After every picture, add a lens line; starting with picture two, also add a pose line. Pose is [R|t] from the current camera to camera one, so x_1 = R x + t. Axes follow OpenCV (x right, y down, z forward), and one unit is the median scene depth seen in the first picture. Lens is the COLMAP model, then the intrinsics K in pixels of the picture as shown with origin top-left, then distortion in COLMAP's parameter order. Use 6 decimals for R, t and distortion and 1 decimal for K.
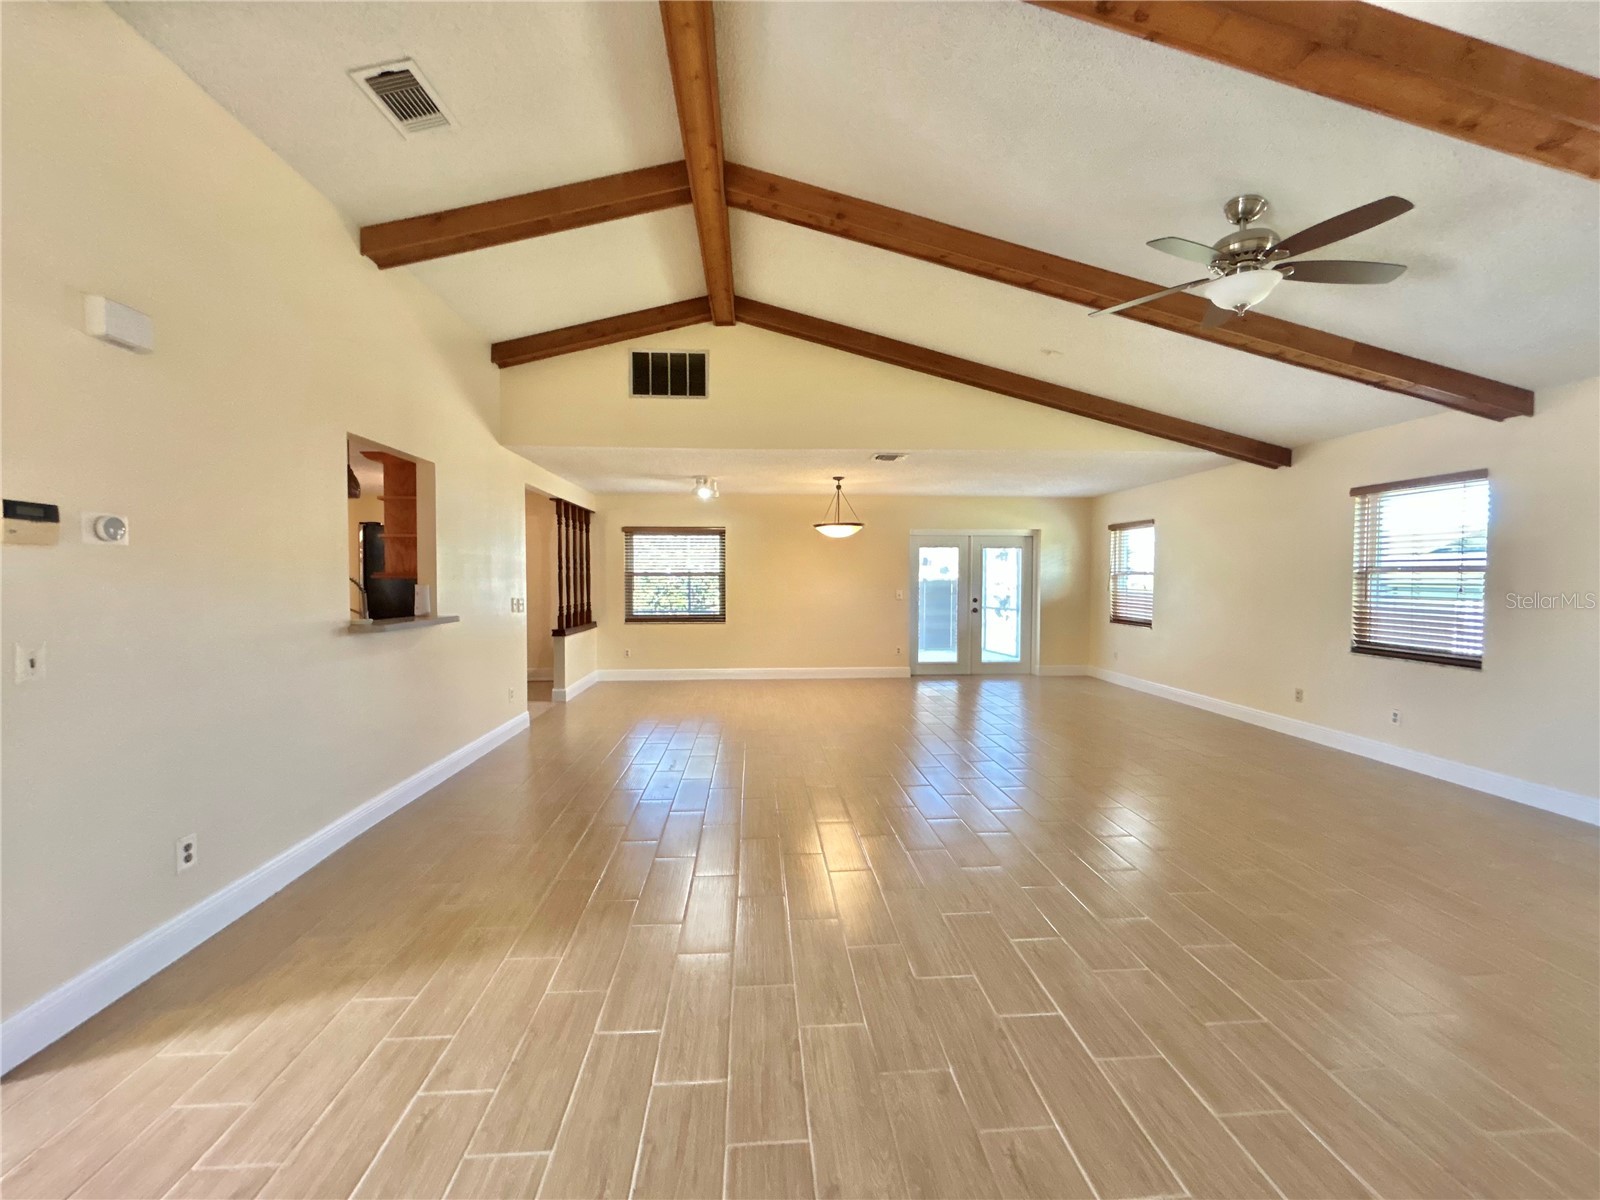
lens RADIAL K [[654.6, 0, 796.4], [0, 654.6, 597.9], [0, 0, 1]] dist [0.002060, 0.000135]
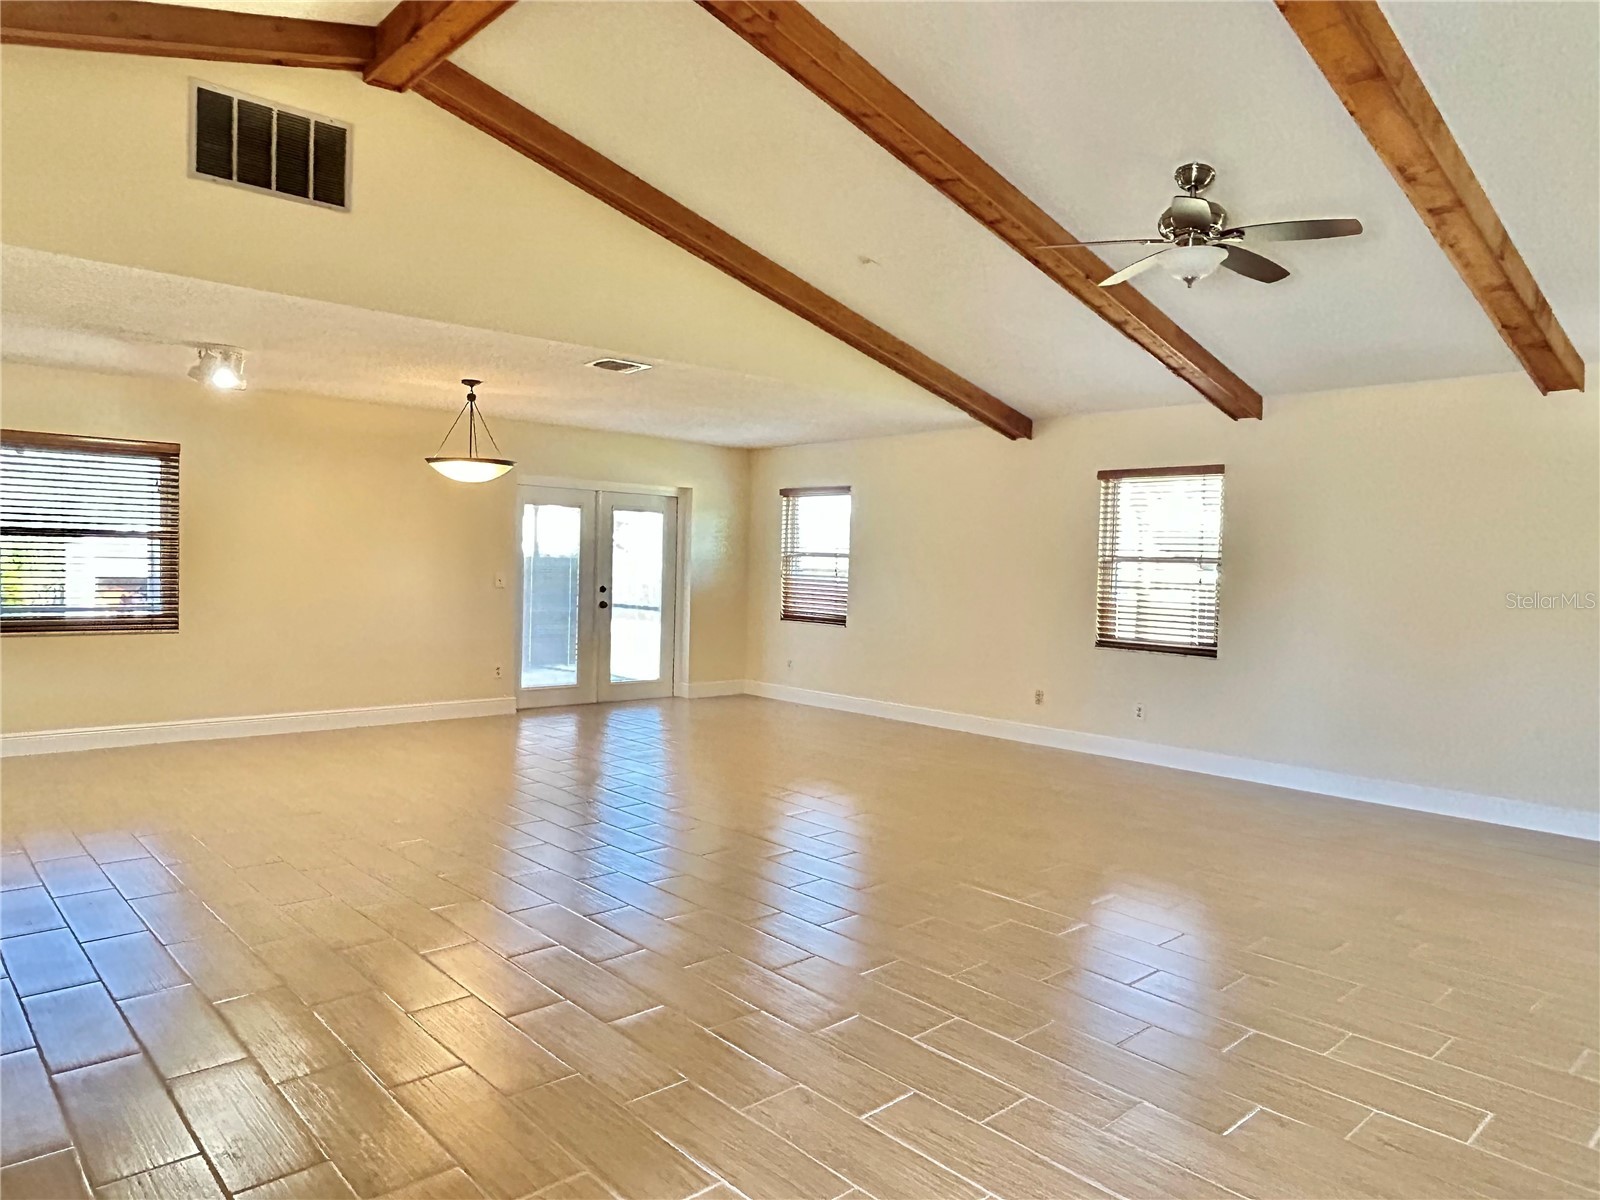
lens RADIAL K [[1051.3, 0, 794.8], [0, 1051.3, 597.4], [0, 0, 1]] dist [-0.003494, -0.001193]
pose [[0.783104, 0.000059, 0.621890, -0.298131], [-0.006716, 0.999942, 0.008363, 0.002054], [-0.621854, -0.010726, 0.783060, 0.069343]]
